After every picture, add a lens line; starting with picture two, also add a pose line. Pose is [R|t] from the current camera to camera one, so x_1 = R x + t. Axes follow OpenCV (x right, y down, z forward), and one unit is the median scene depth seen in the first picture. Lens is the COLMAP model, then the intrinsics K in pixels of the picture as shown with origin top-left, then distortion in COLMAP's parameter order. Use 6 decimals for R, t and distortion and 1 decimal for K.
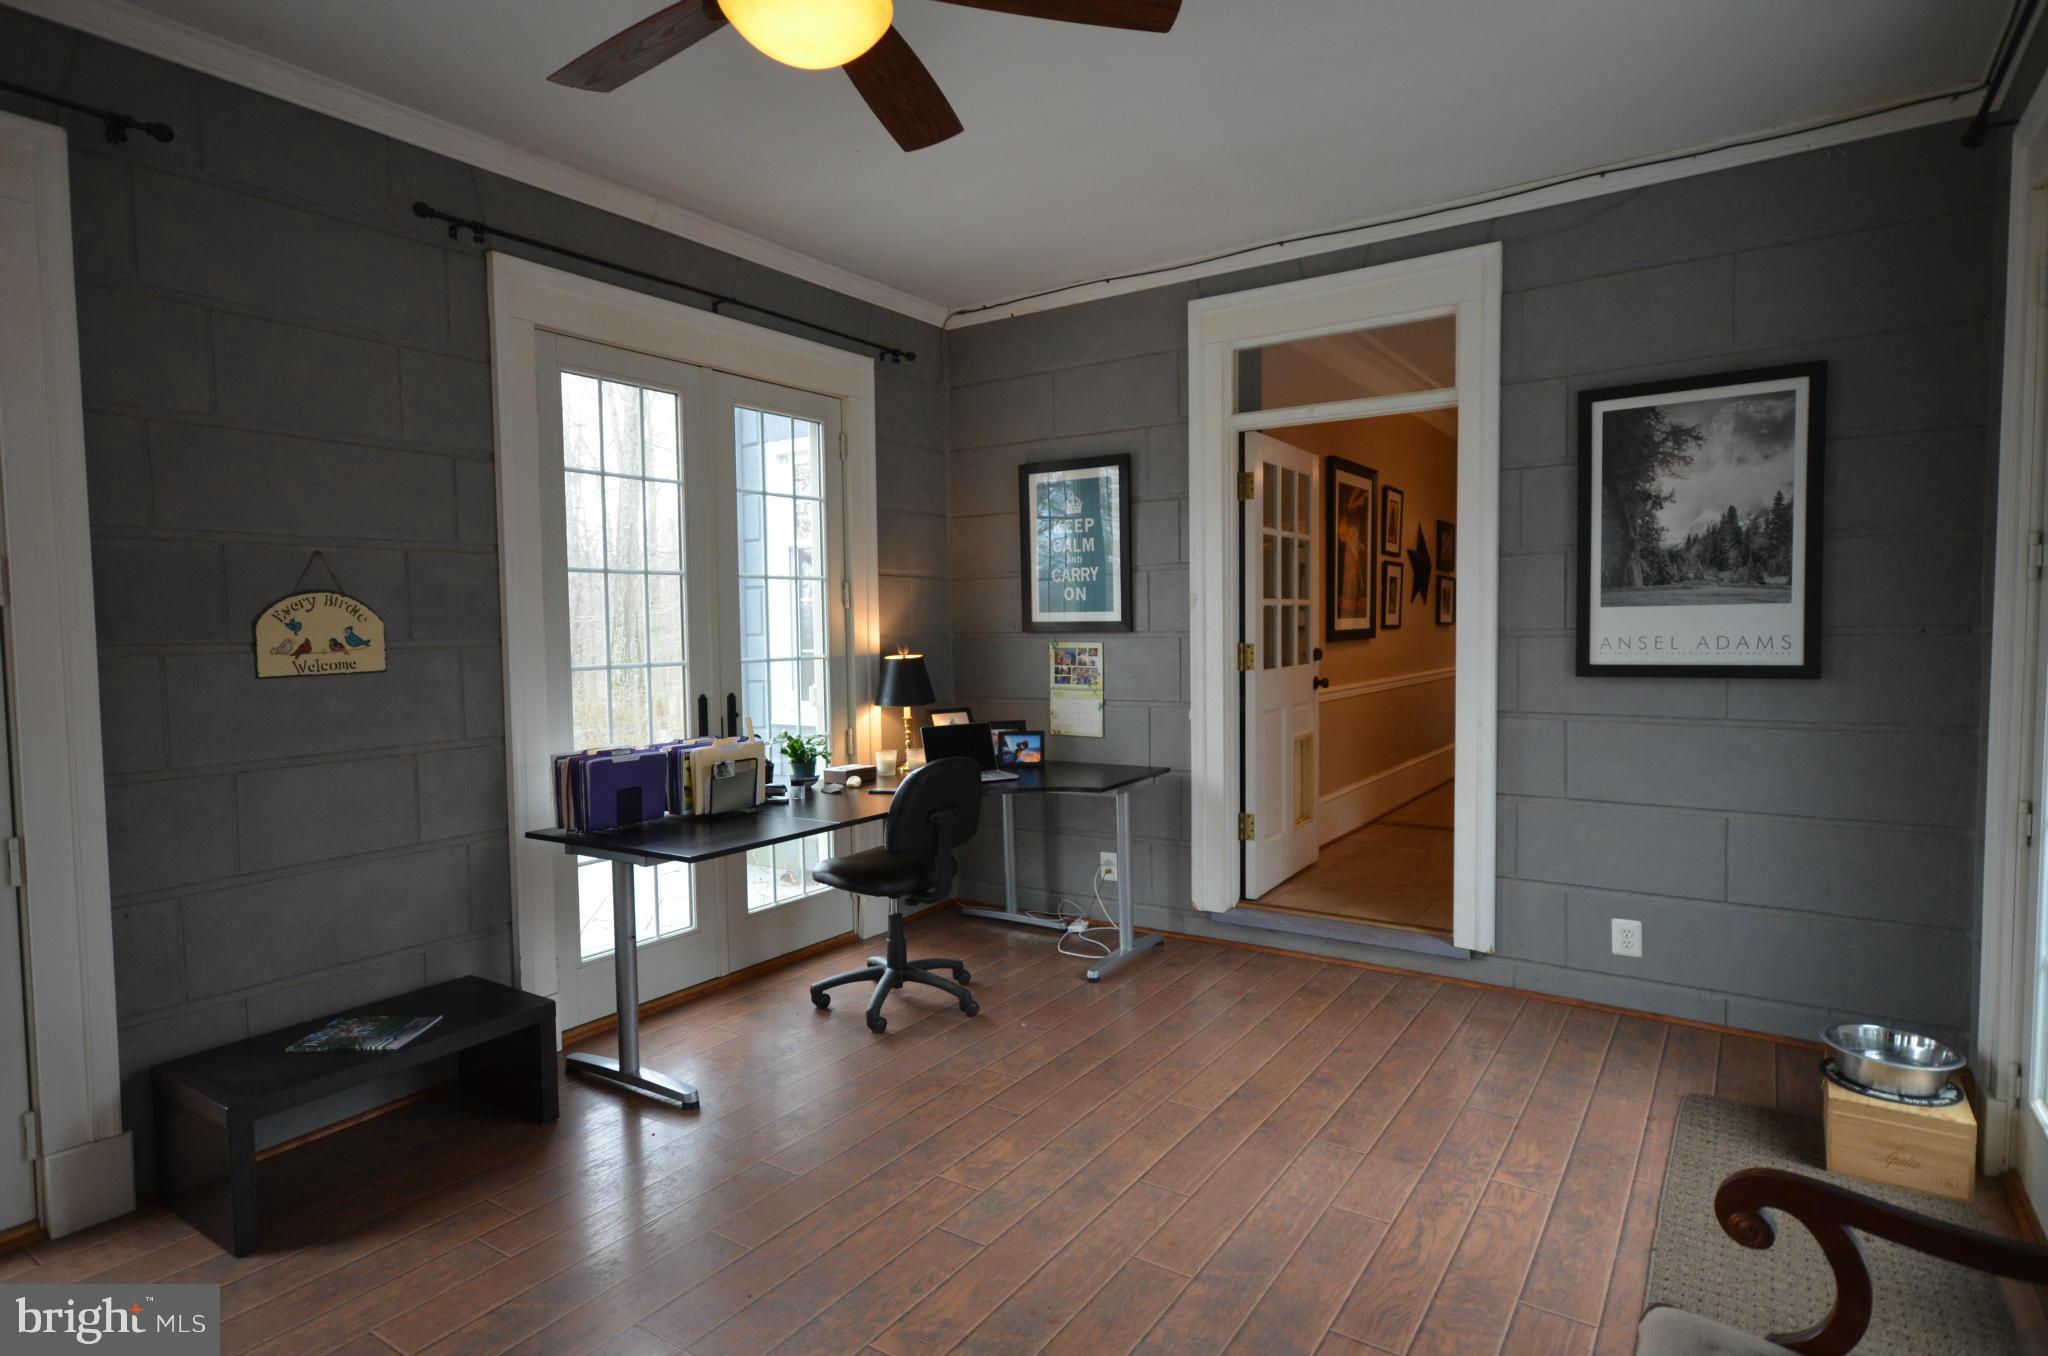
lens RADIAL K [[1075.6, 0, 1024.0], [0, 1075.6, 678.0], [0, 0, 1]] dist [-0.002689, -0.000541]
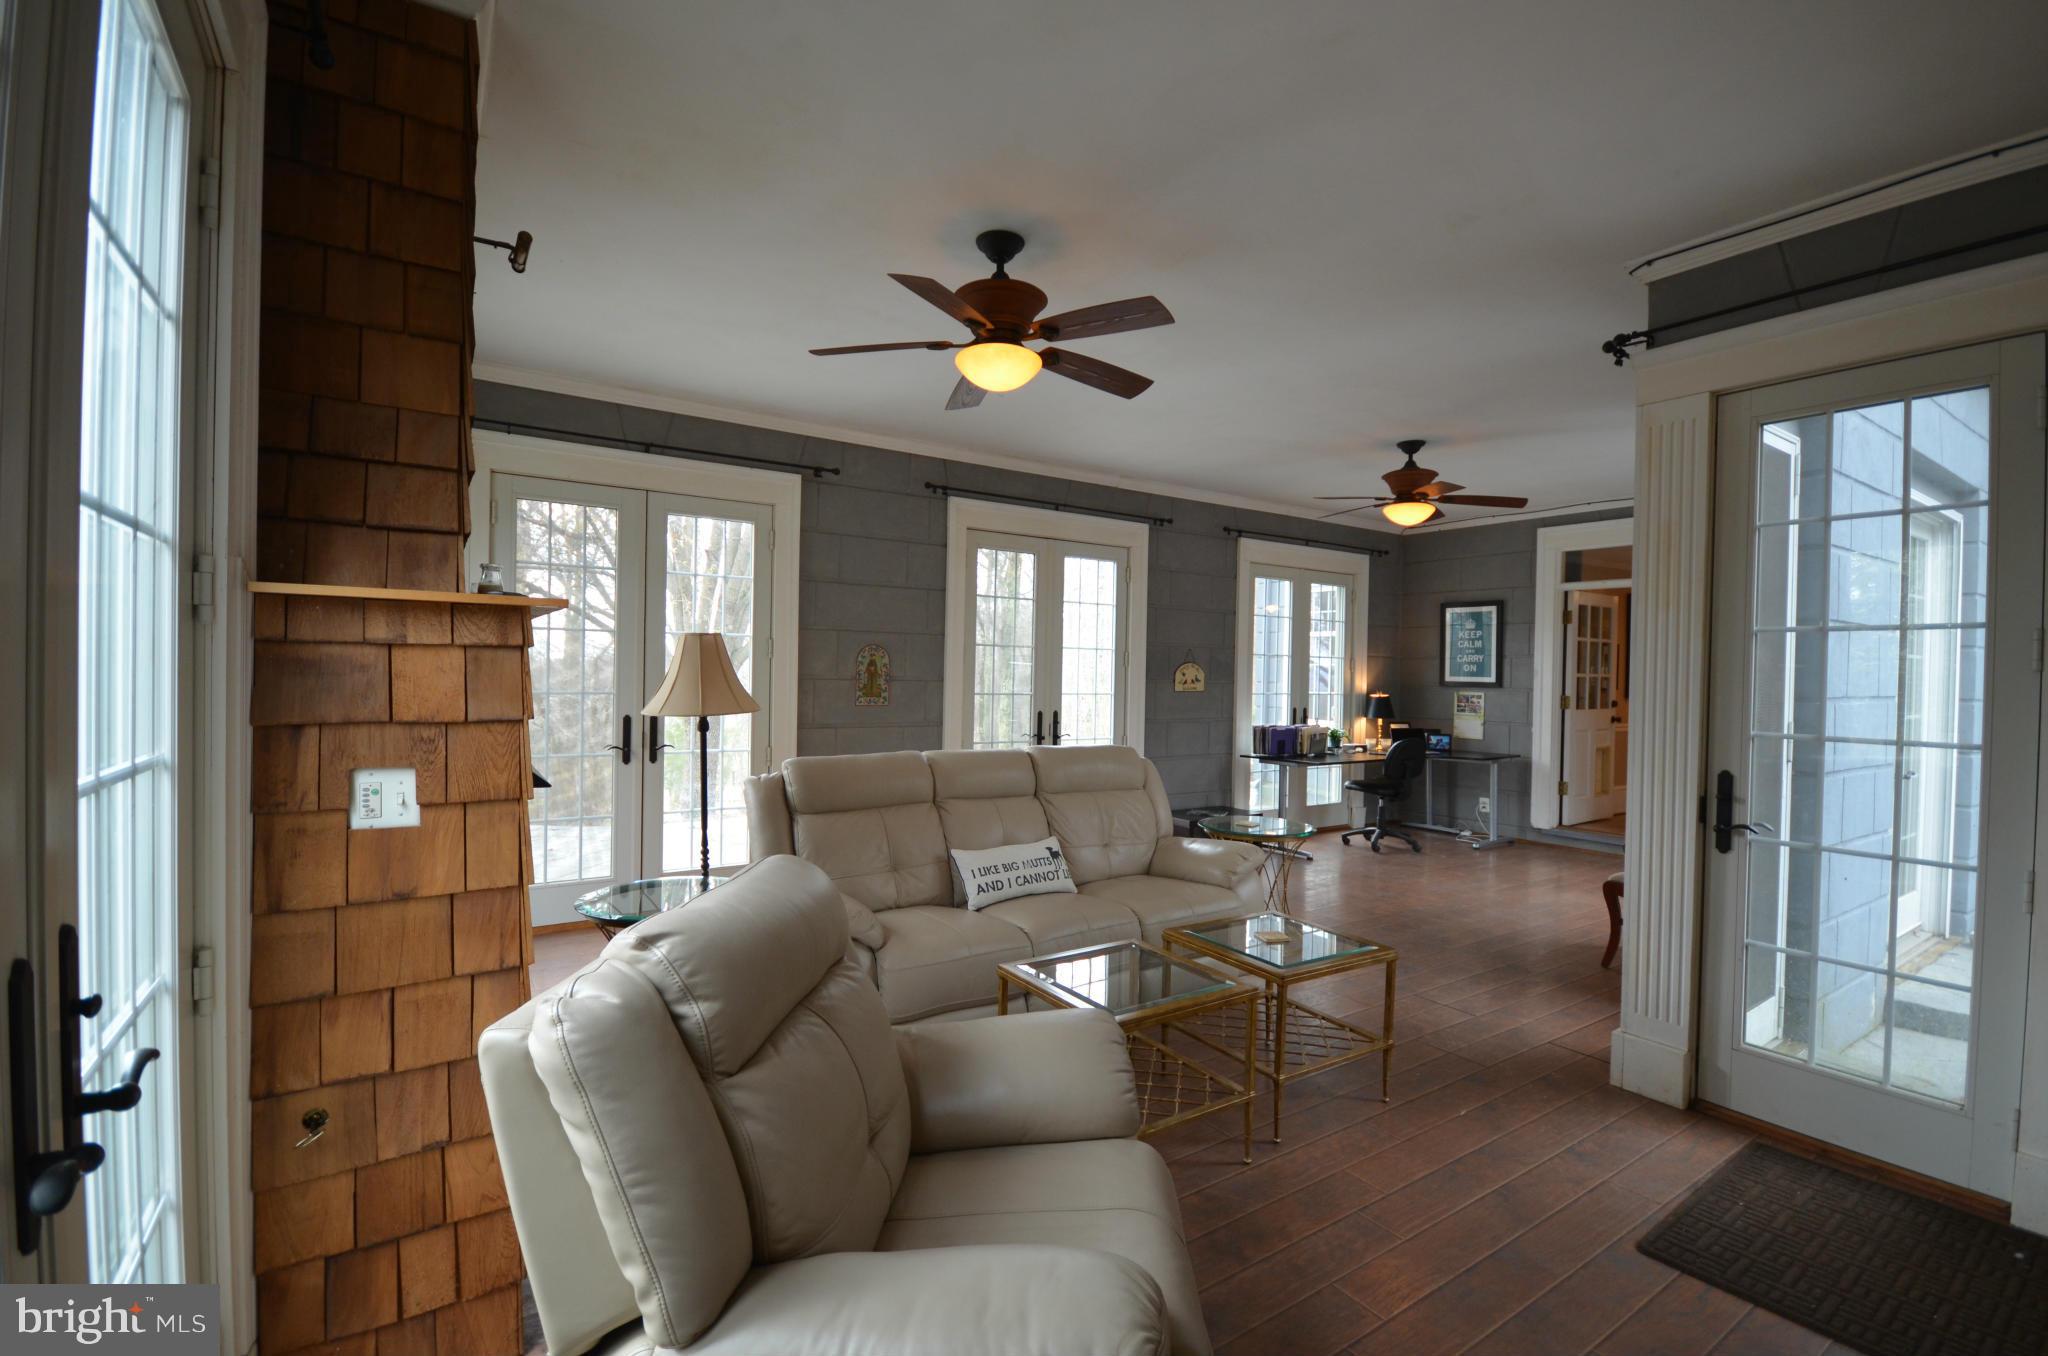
lens RADIAL K [[887.7, 0, 1008.4], [0, 887.7, 682.3], [0, 0, 1]] dist [-0.006823, -0.003475]
pose [[0.922874, 0.034626, -0.383542, -0.117517], [-0.050572, 0.998221, -0.031569, 0.046809], [0.381766, 0.048530, 0.922984, -0.898743]]
